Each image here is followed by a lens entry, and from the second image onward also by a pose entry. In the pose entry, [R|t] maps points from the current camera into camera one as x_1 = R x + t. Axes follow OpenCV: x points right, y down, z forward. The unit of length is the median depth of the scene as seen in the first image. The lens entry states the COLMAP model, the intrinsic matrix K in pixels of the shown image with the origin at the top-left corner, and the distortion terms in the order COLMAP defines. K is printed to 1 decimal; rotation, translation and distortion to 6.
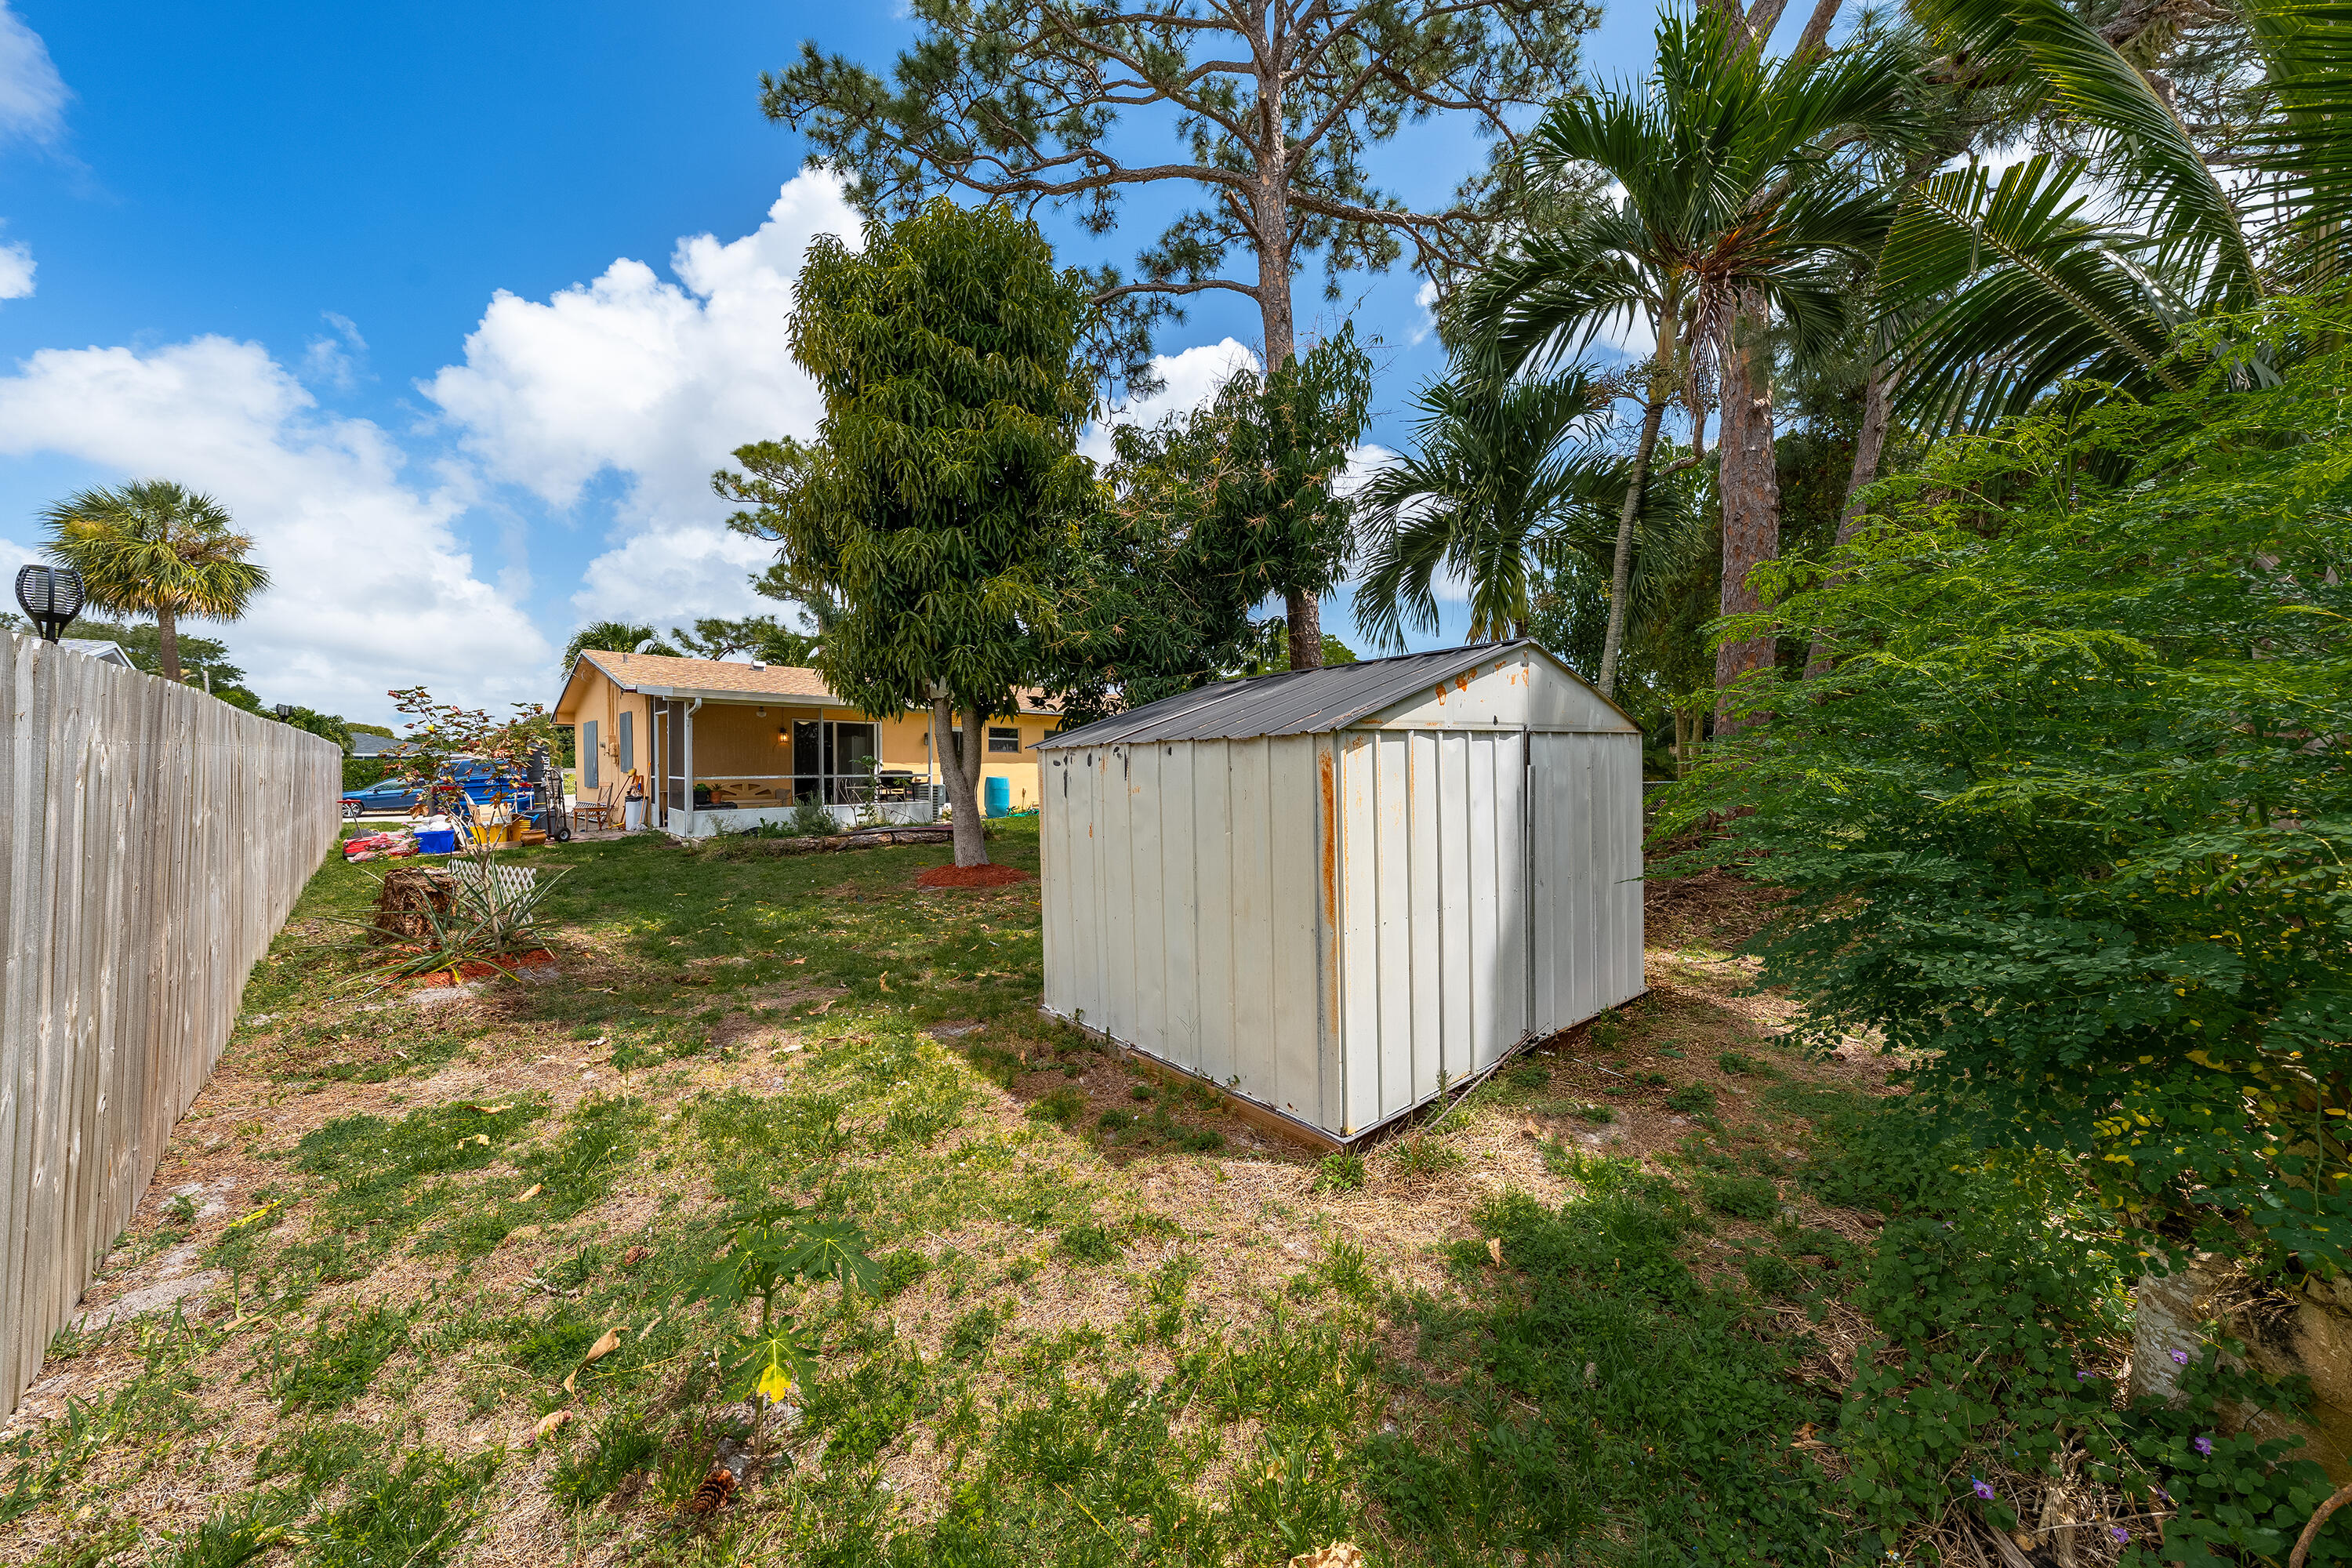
lens RADIAL K [[814.6, 0, 1174.8], [0, 814.6, 731.4], [0, 0, 1]] dist [-0.000875, -0.000104]
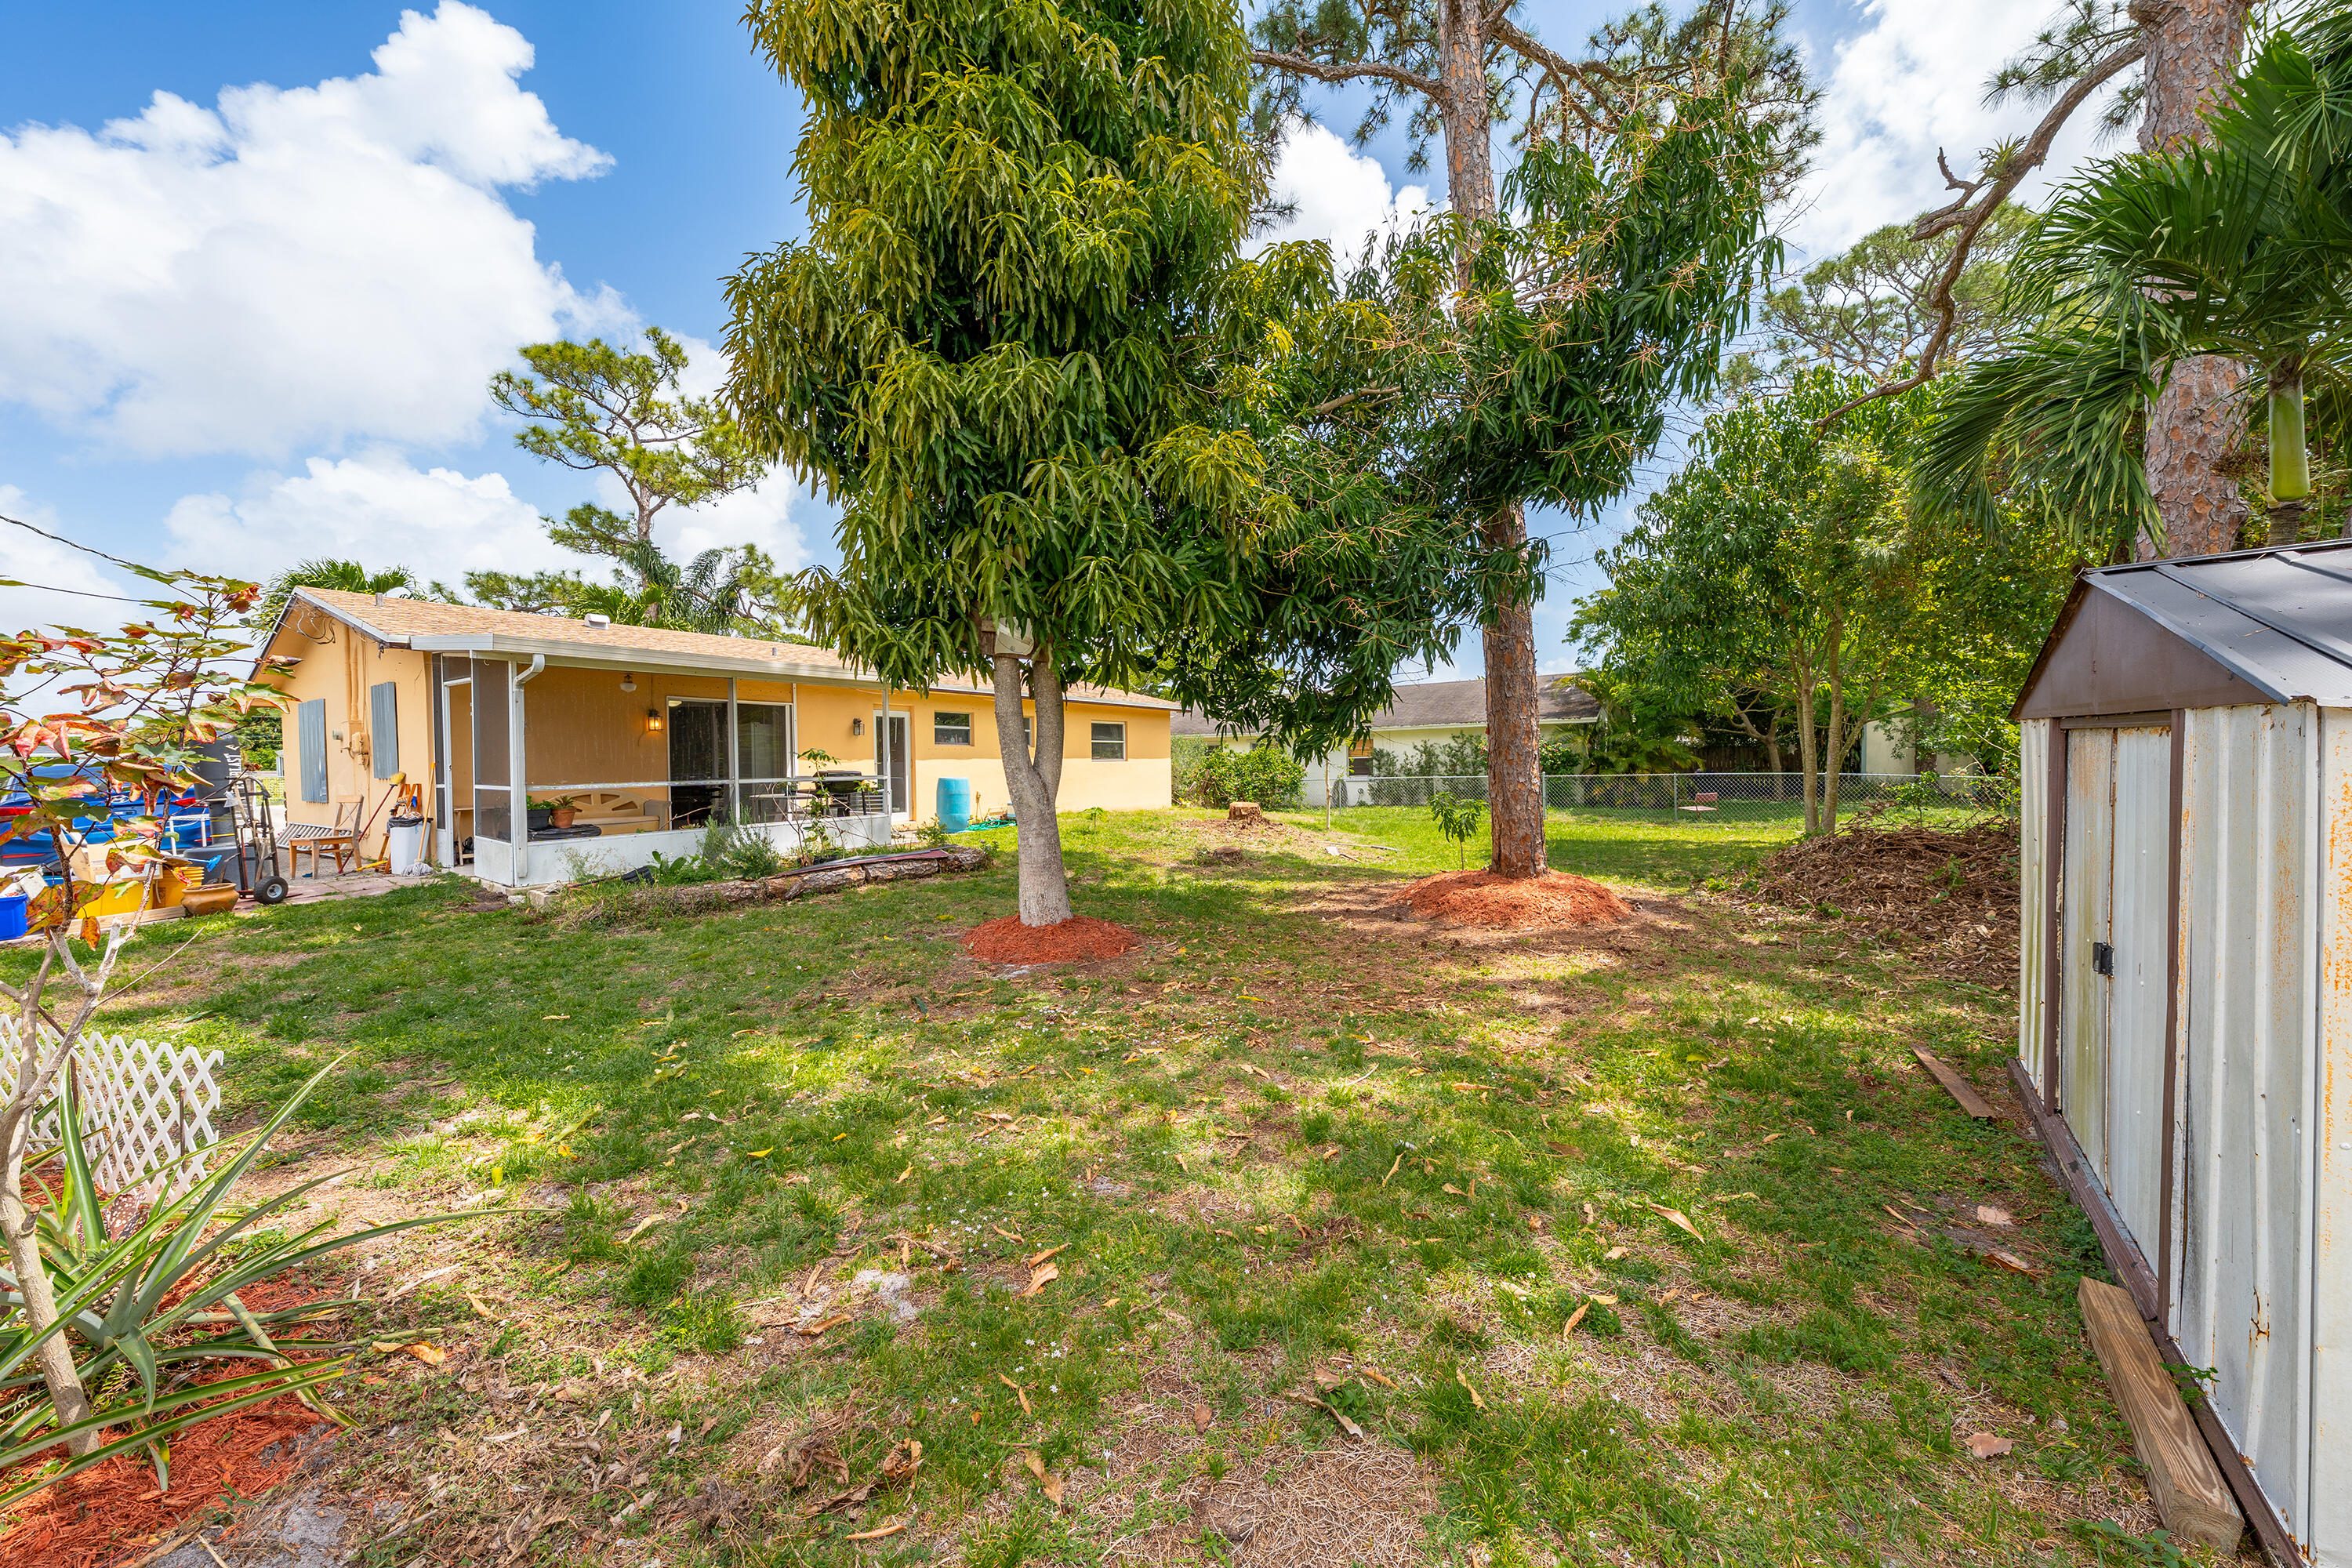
lens RADIAL K [[831.9, 0, 1174.3], [0, 831.9, 734.4], [0, 0, 1]] dist [-0.001619, 0.000009]
pose [[0.981075, -0.002816, 0.193609, -0.216047], [0.000605, 0.999934, 0.011479, 0.009754], [-0.193628, -0.011144, 0.981012, 0.272980]]
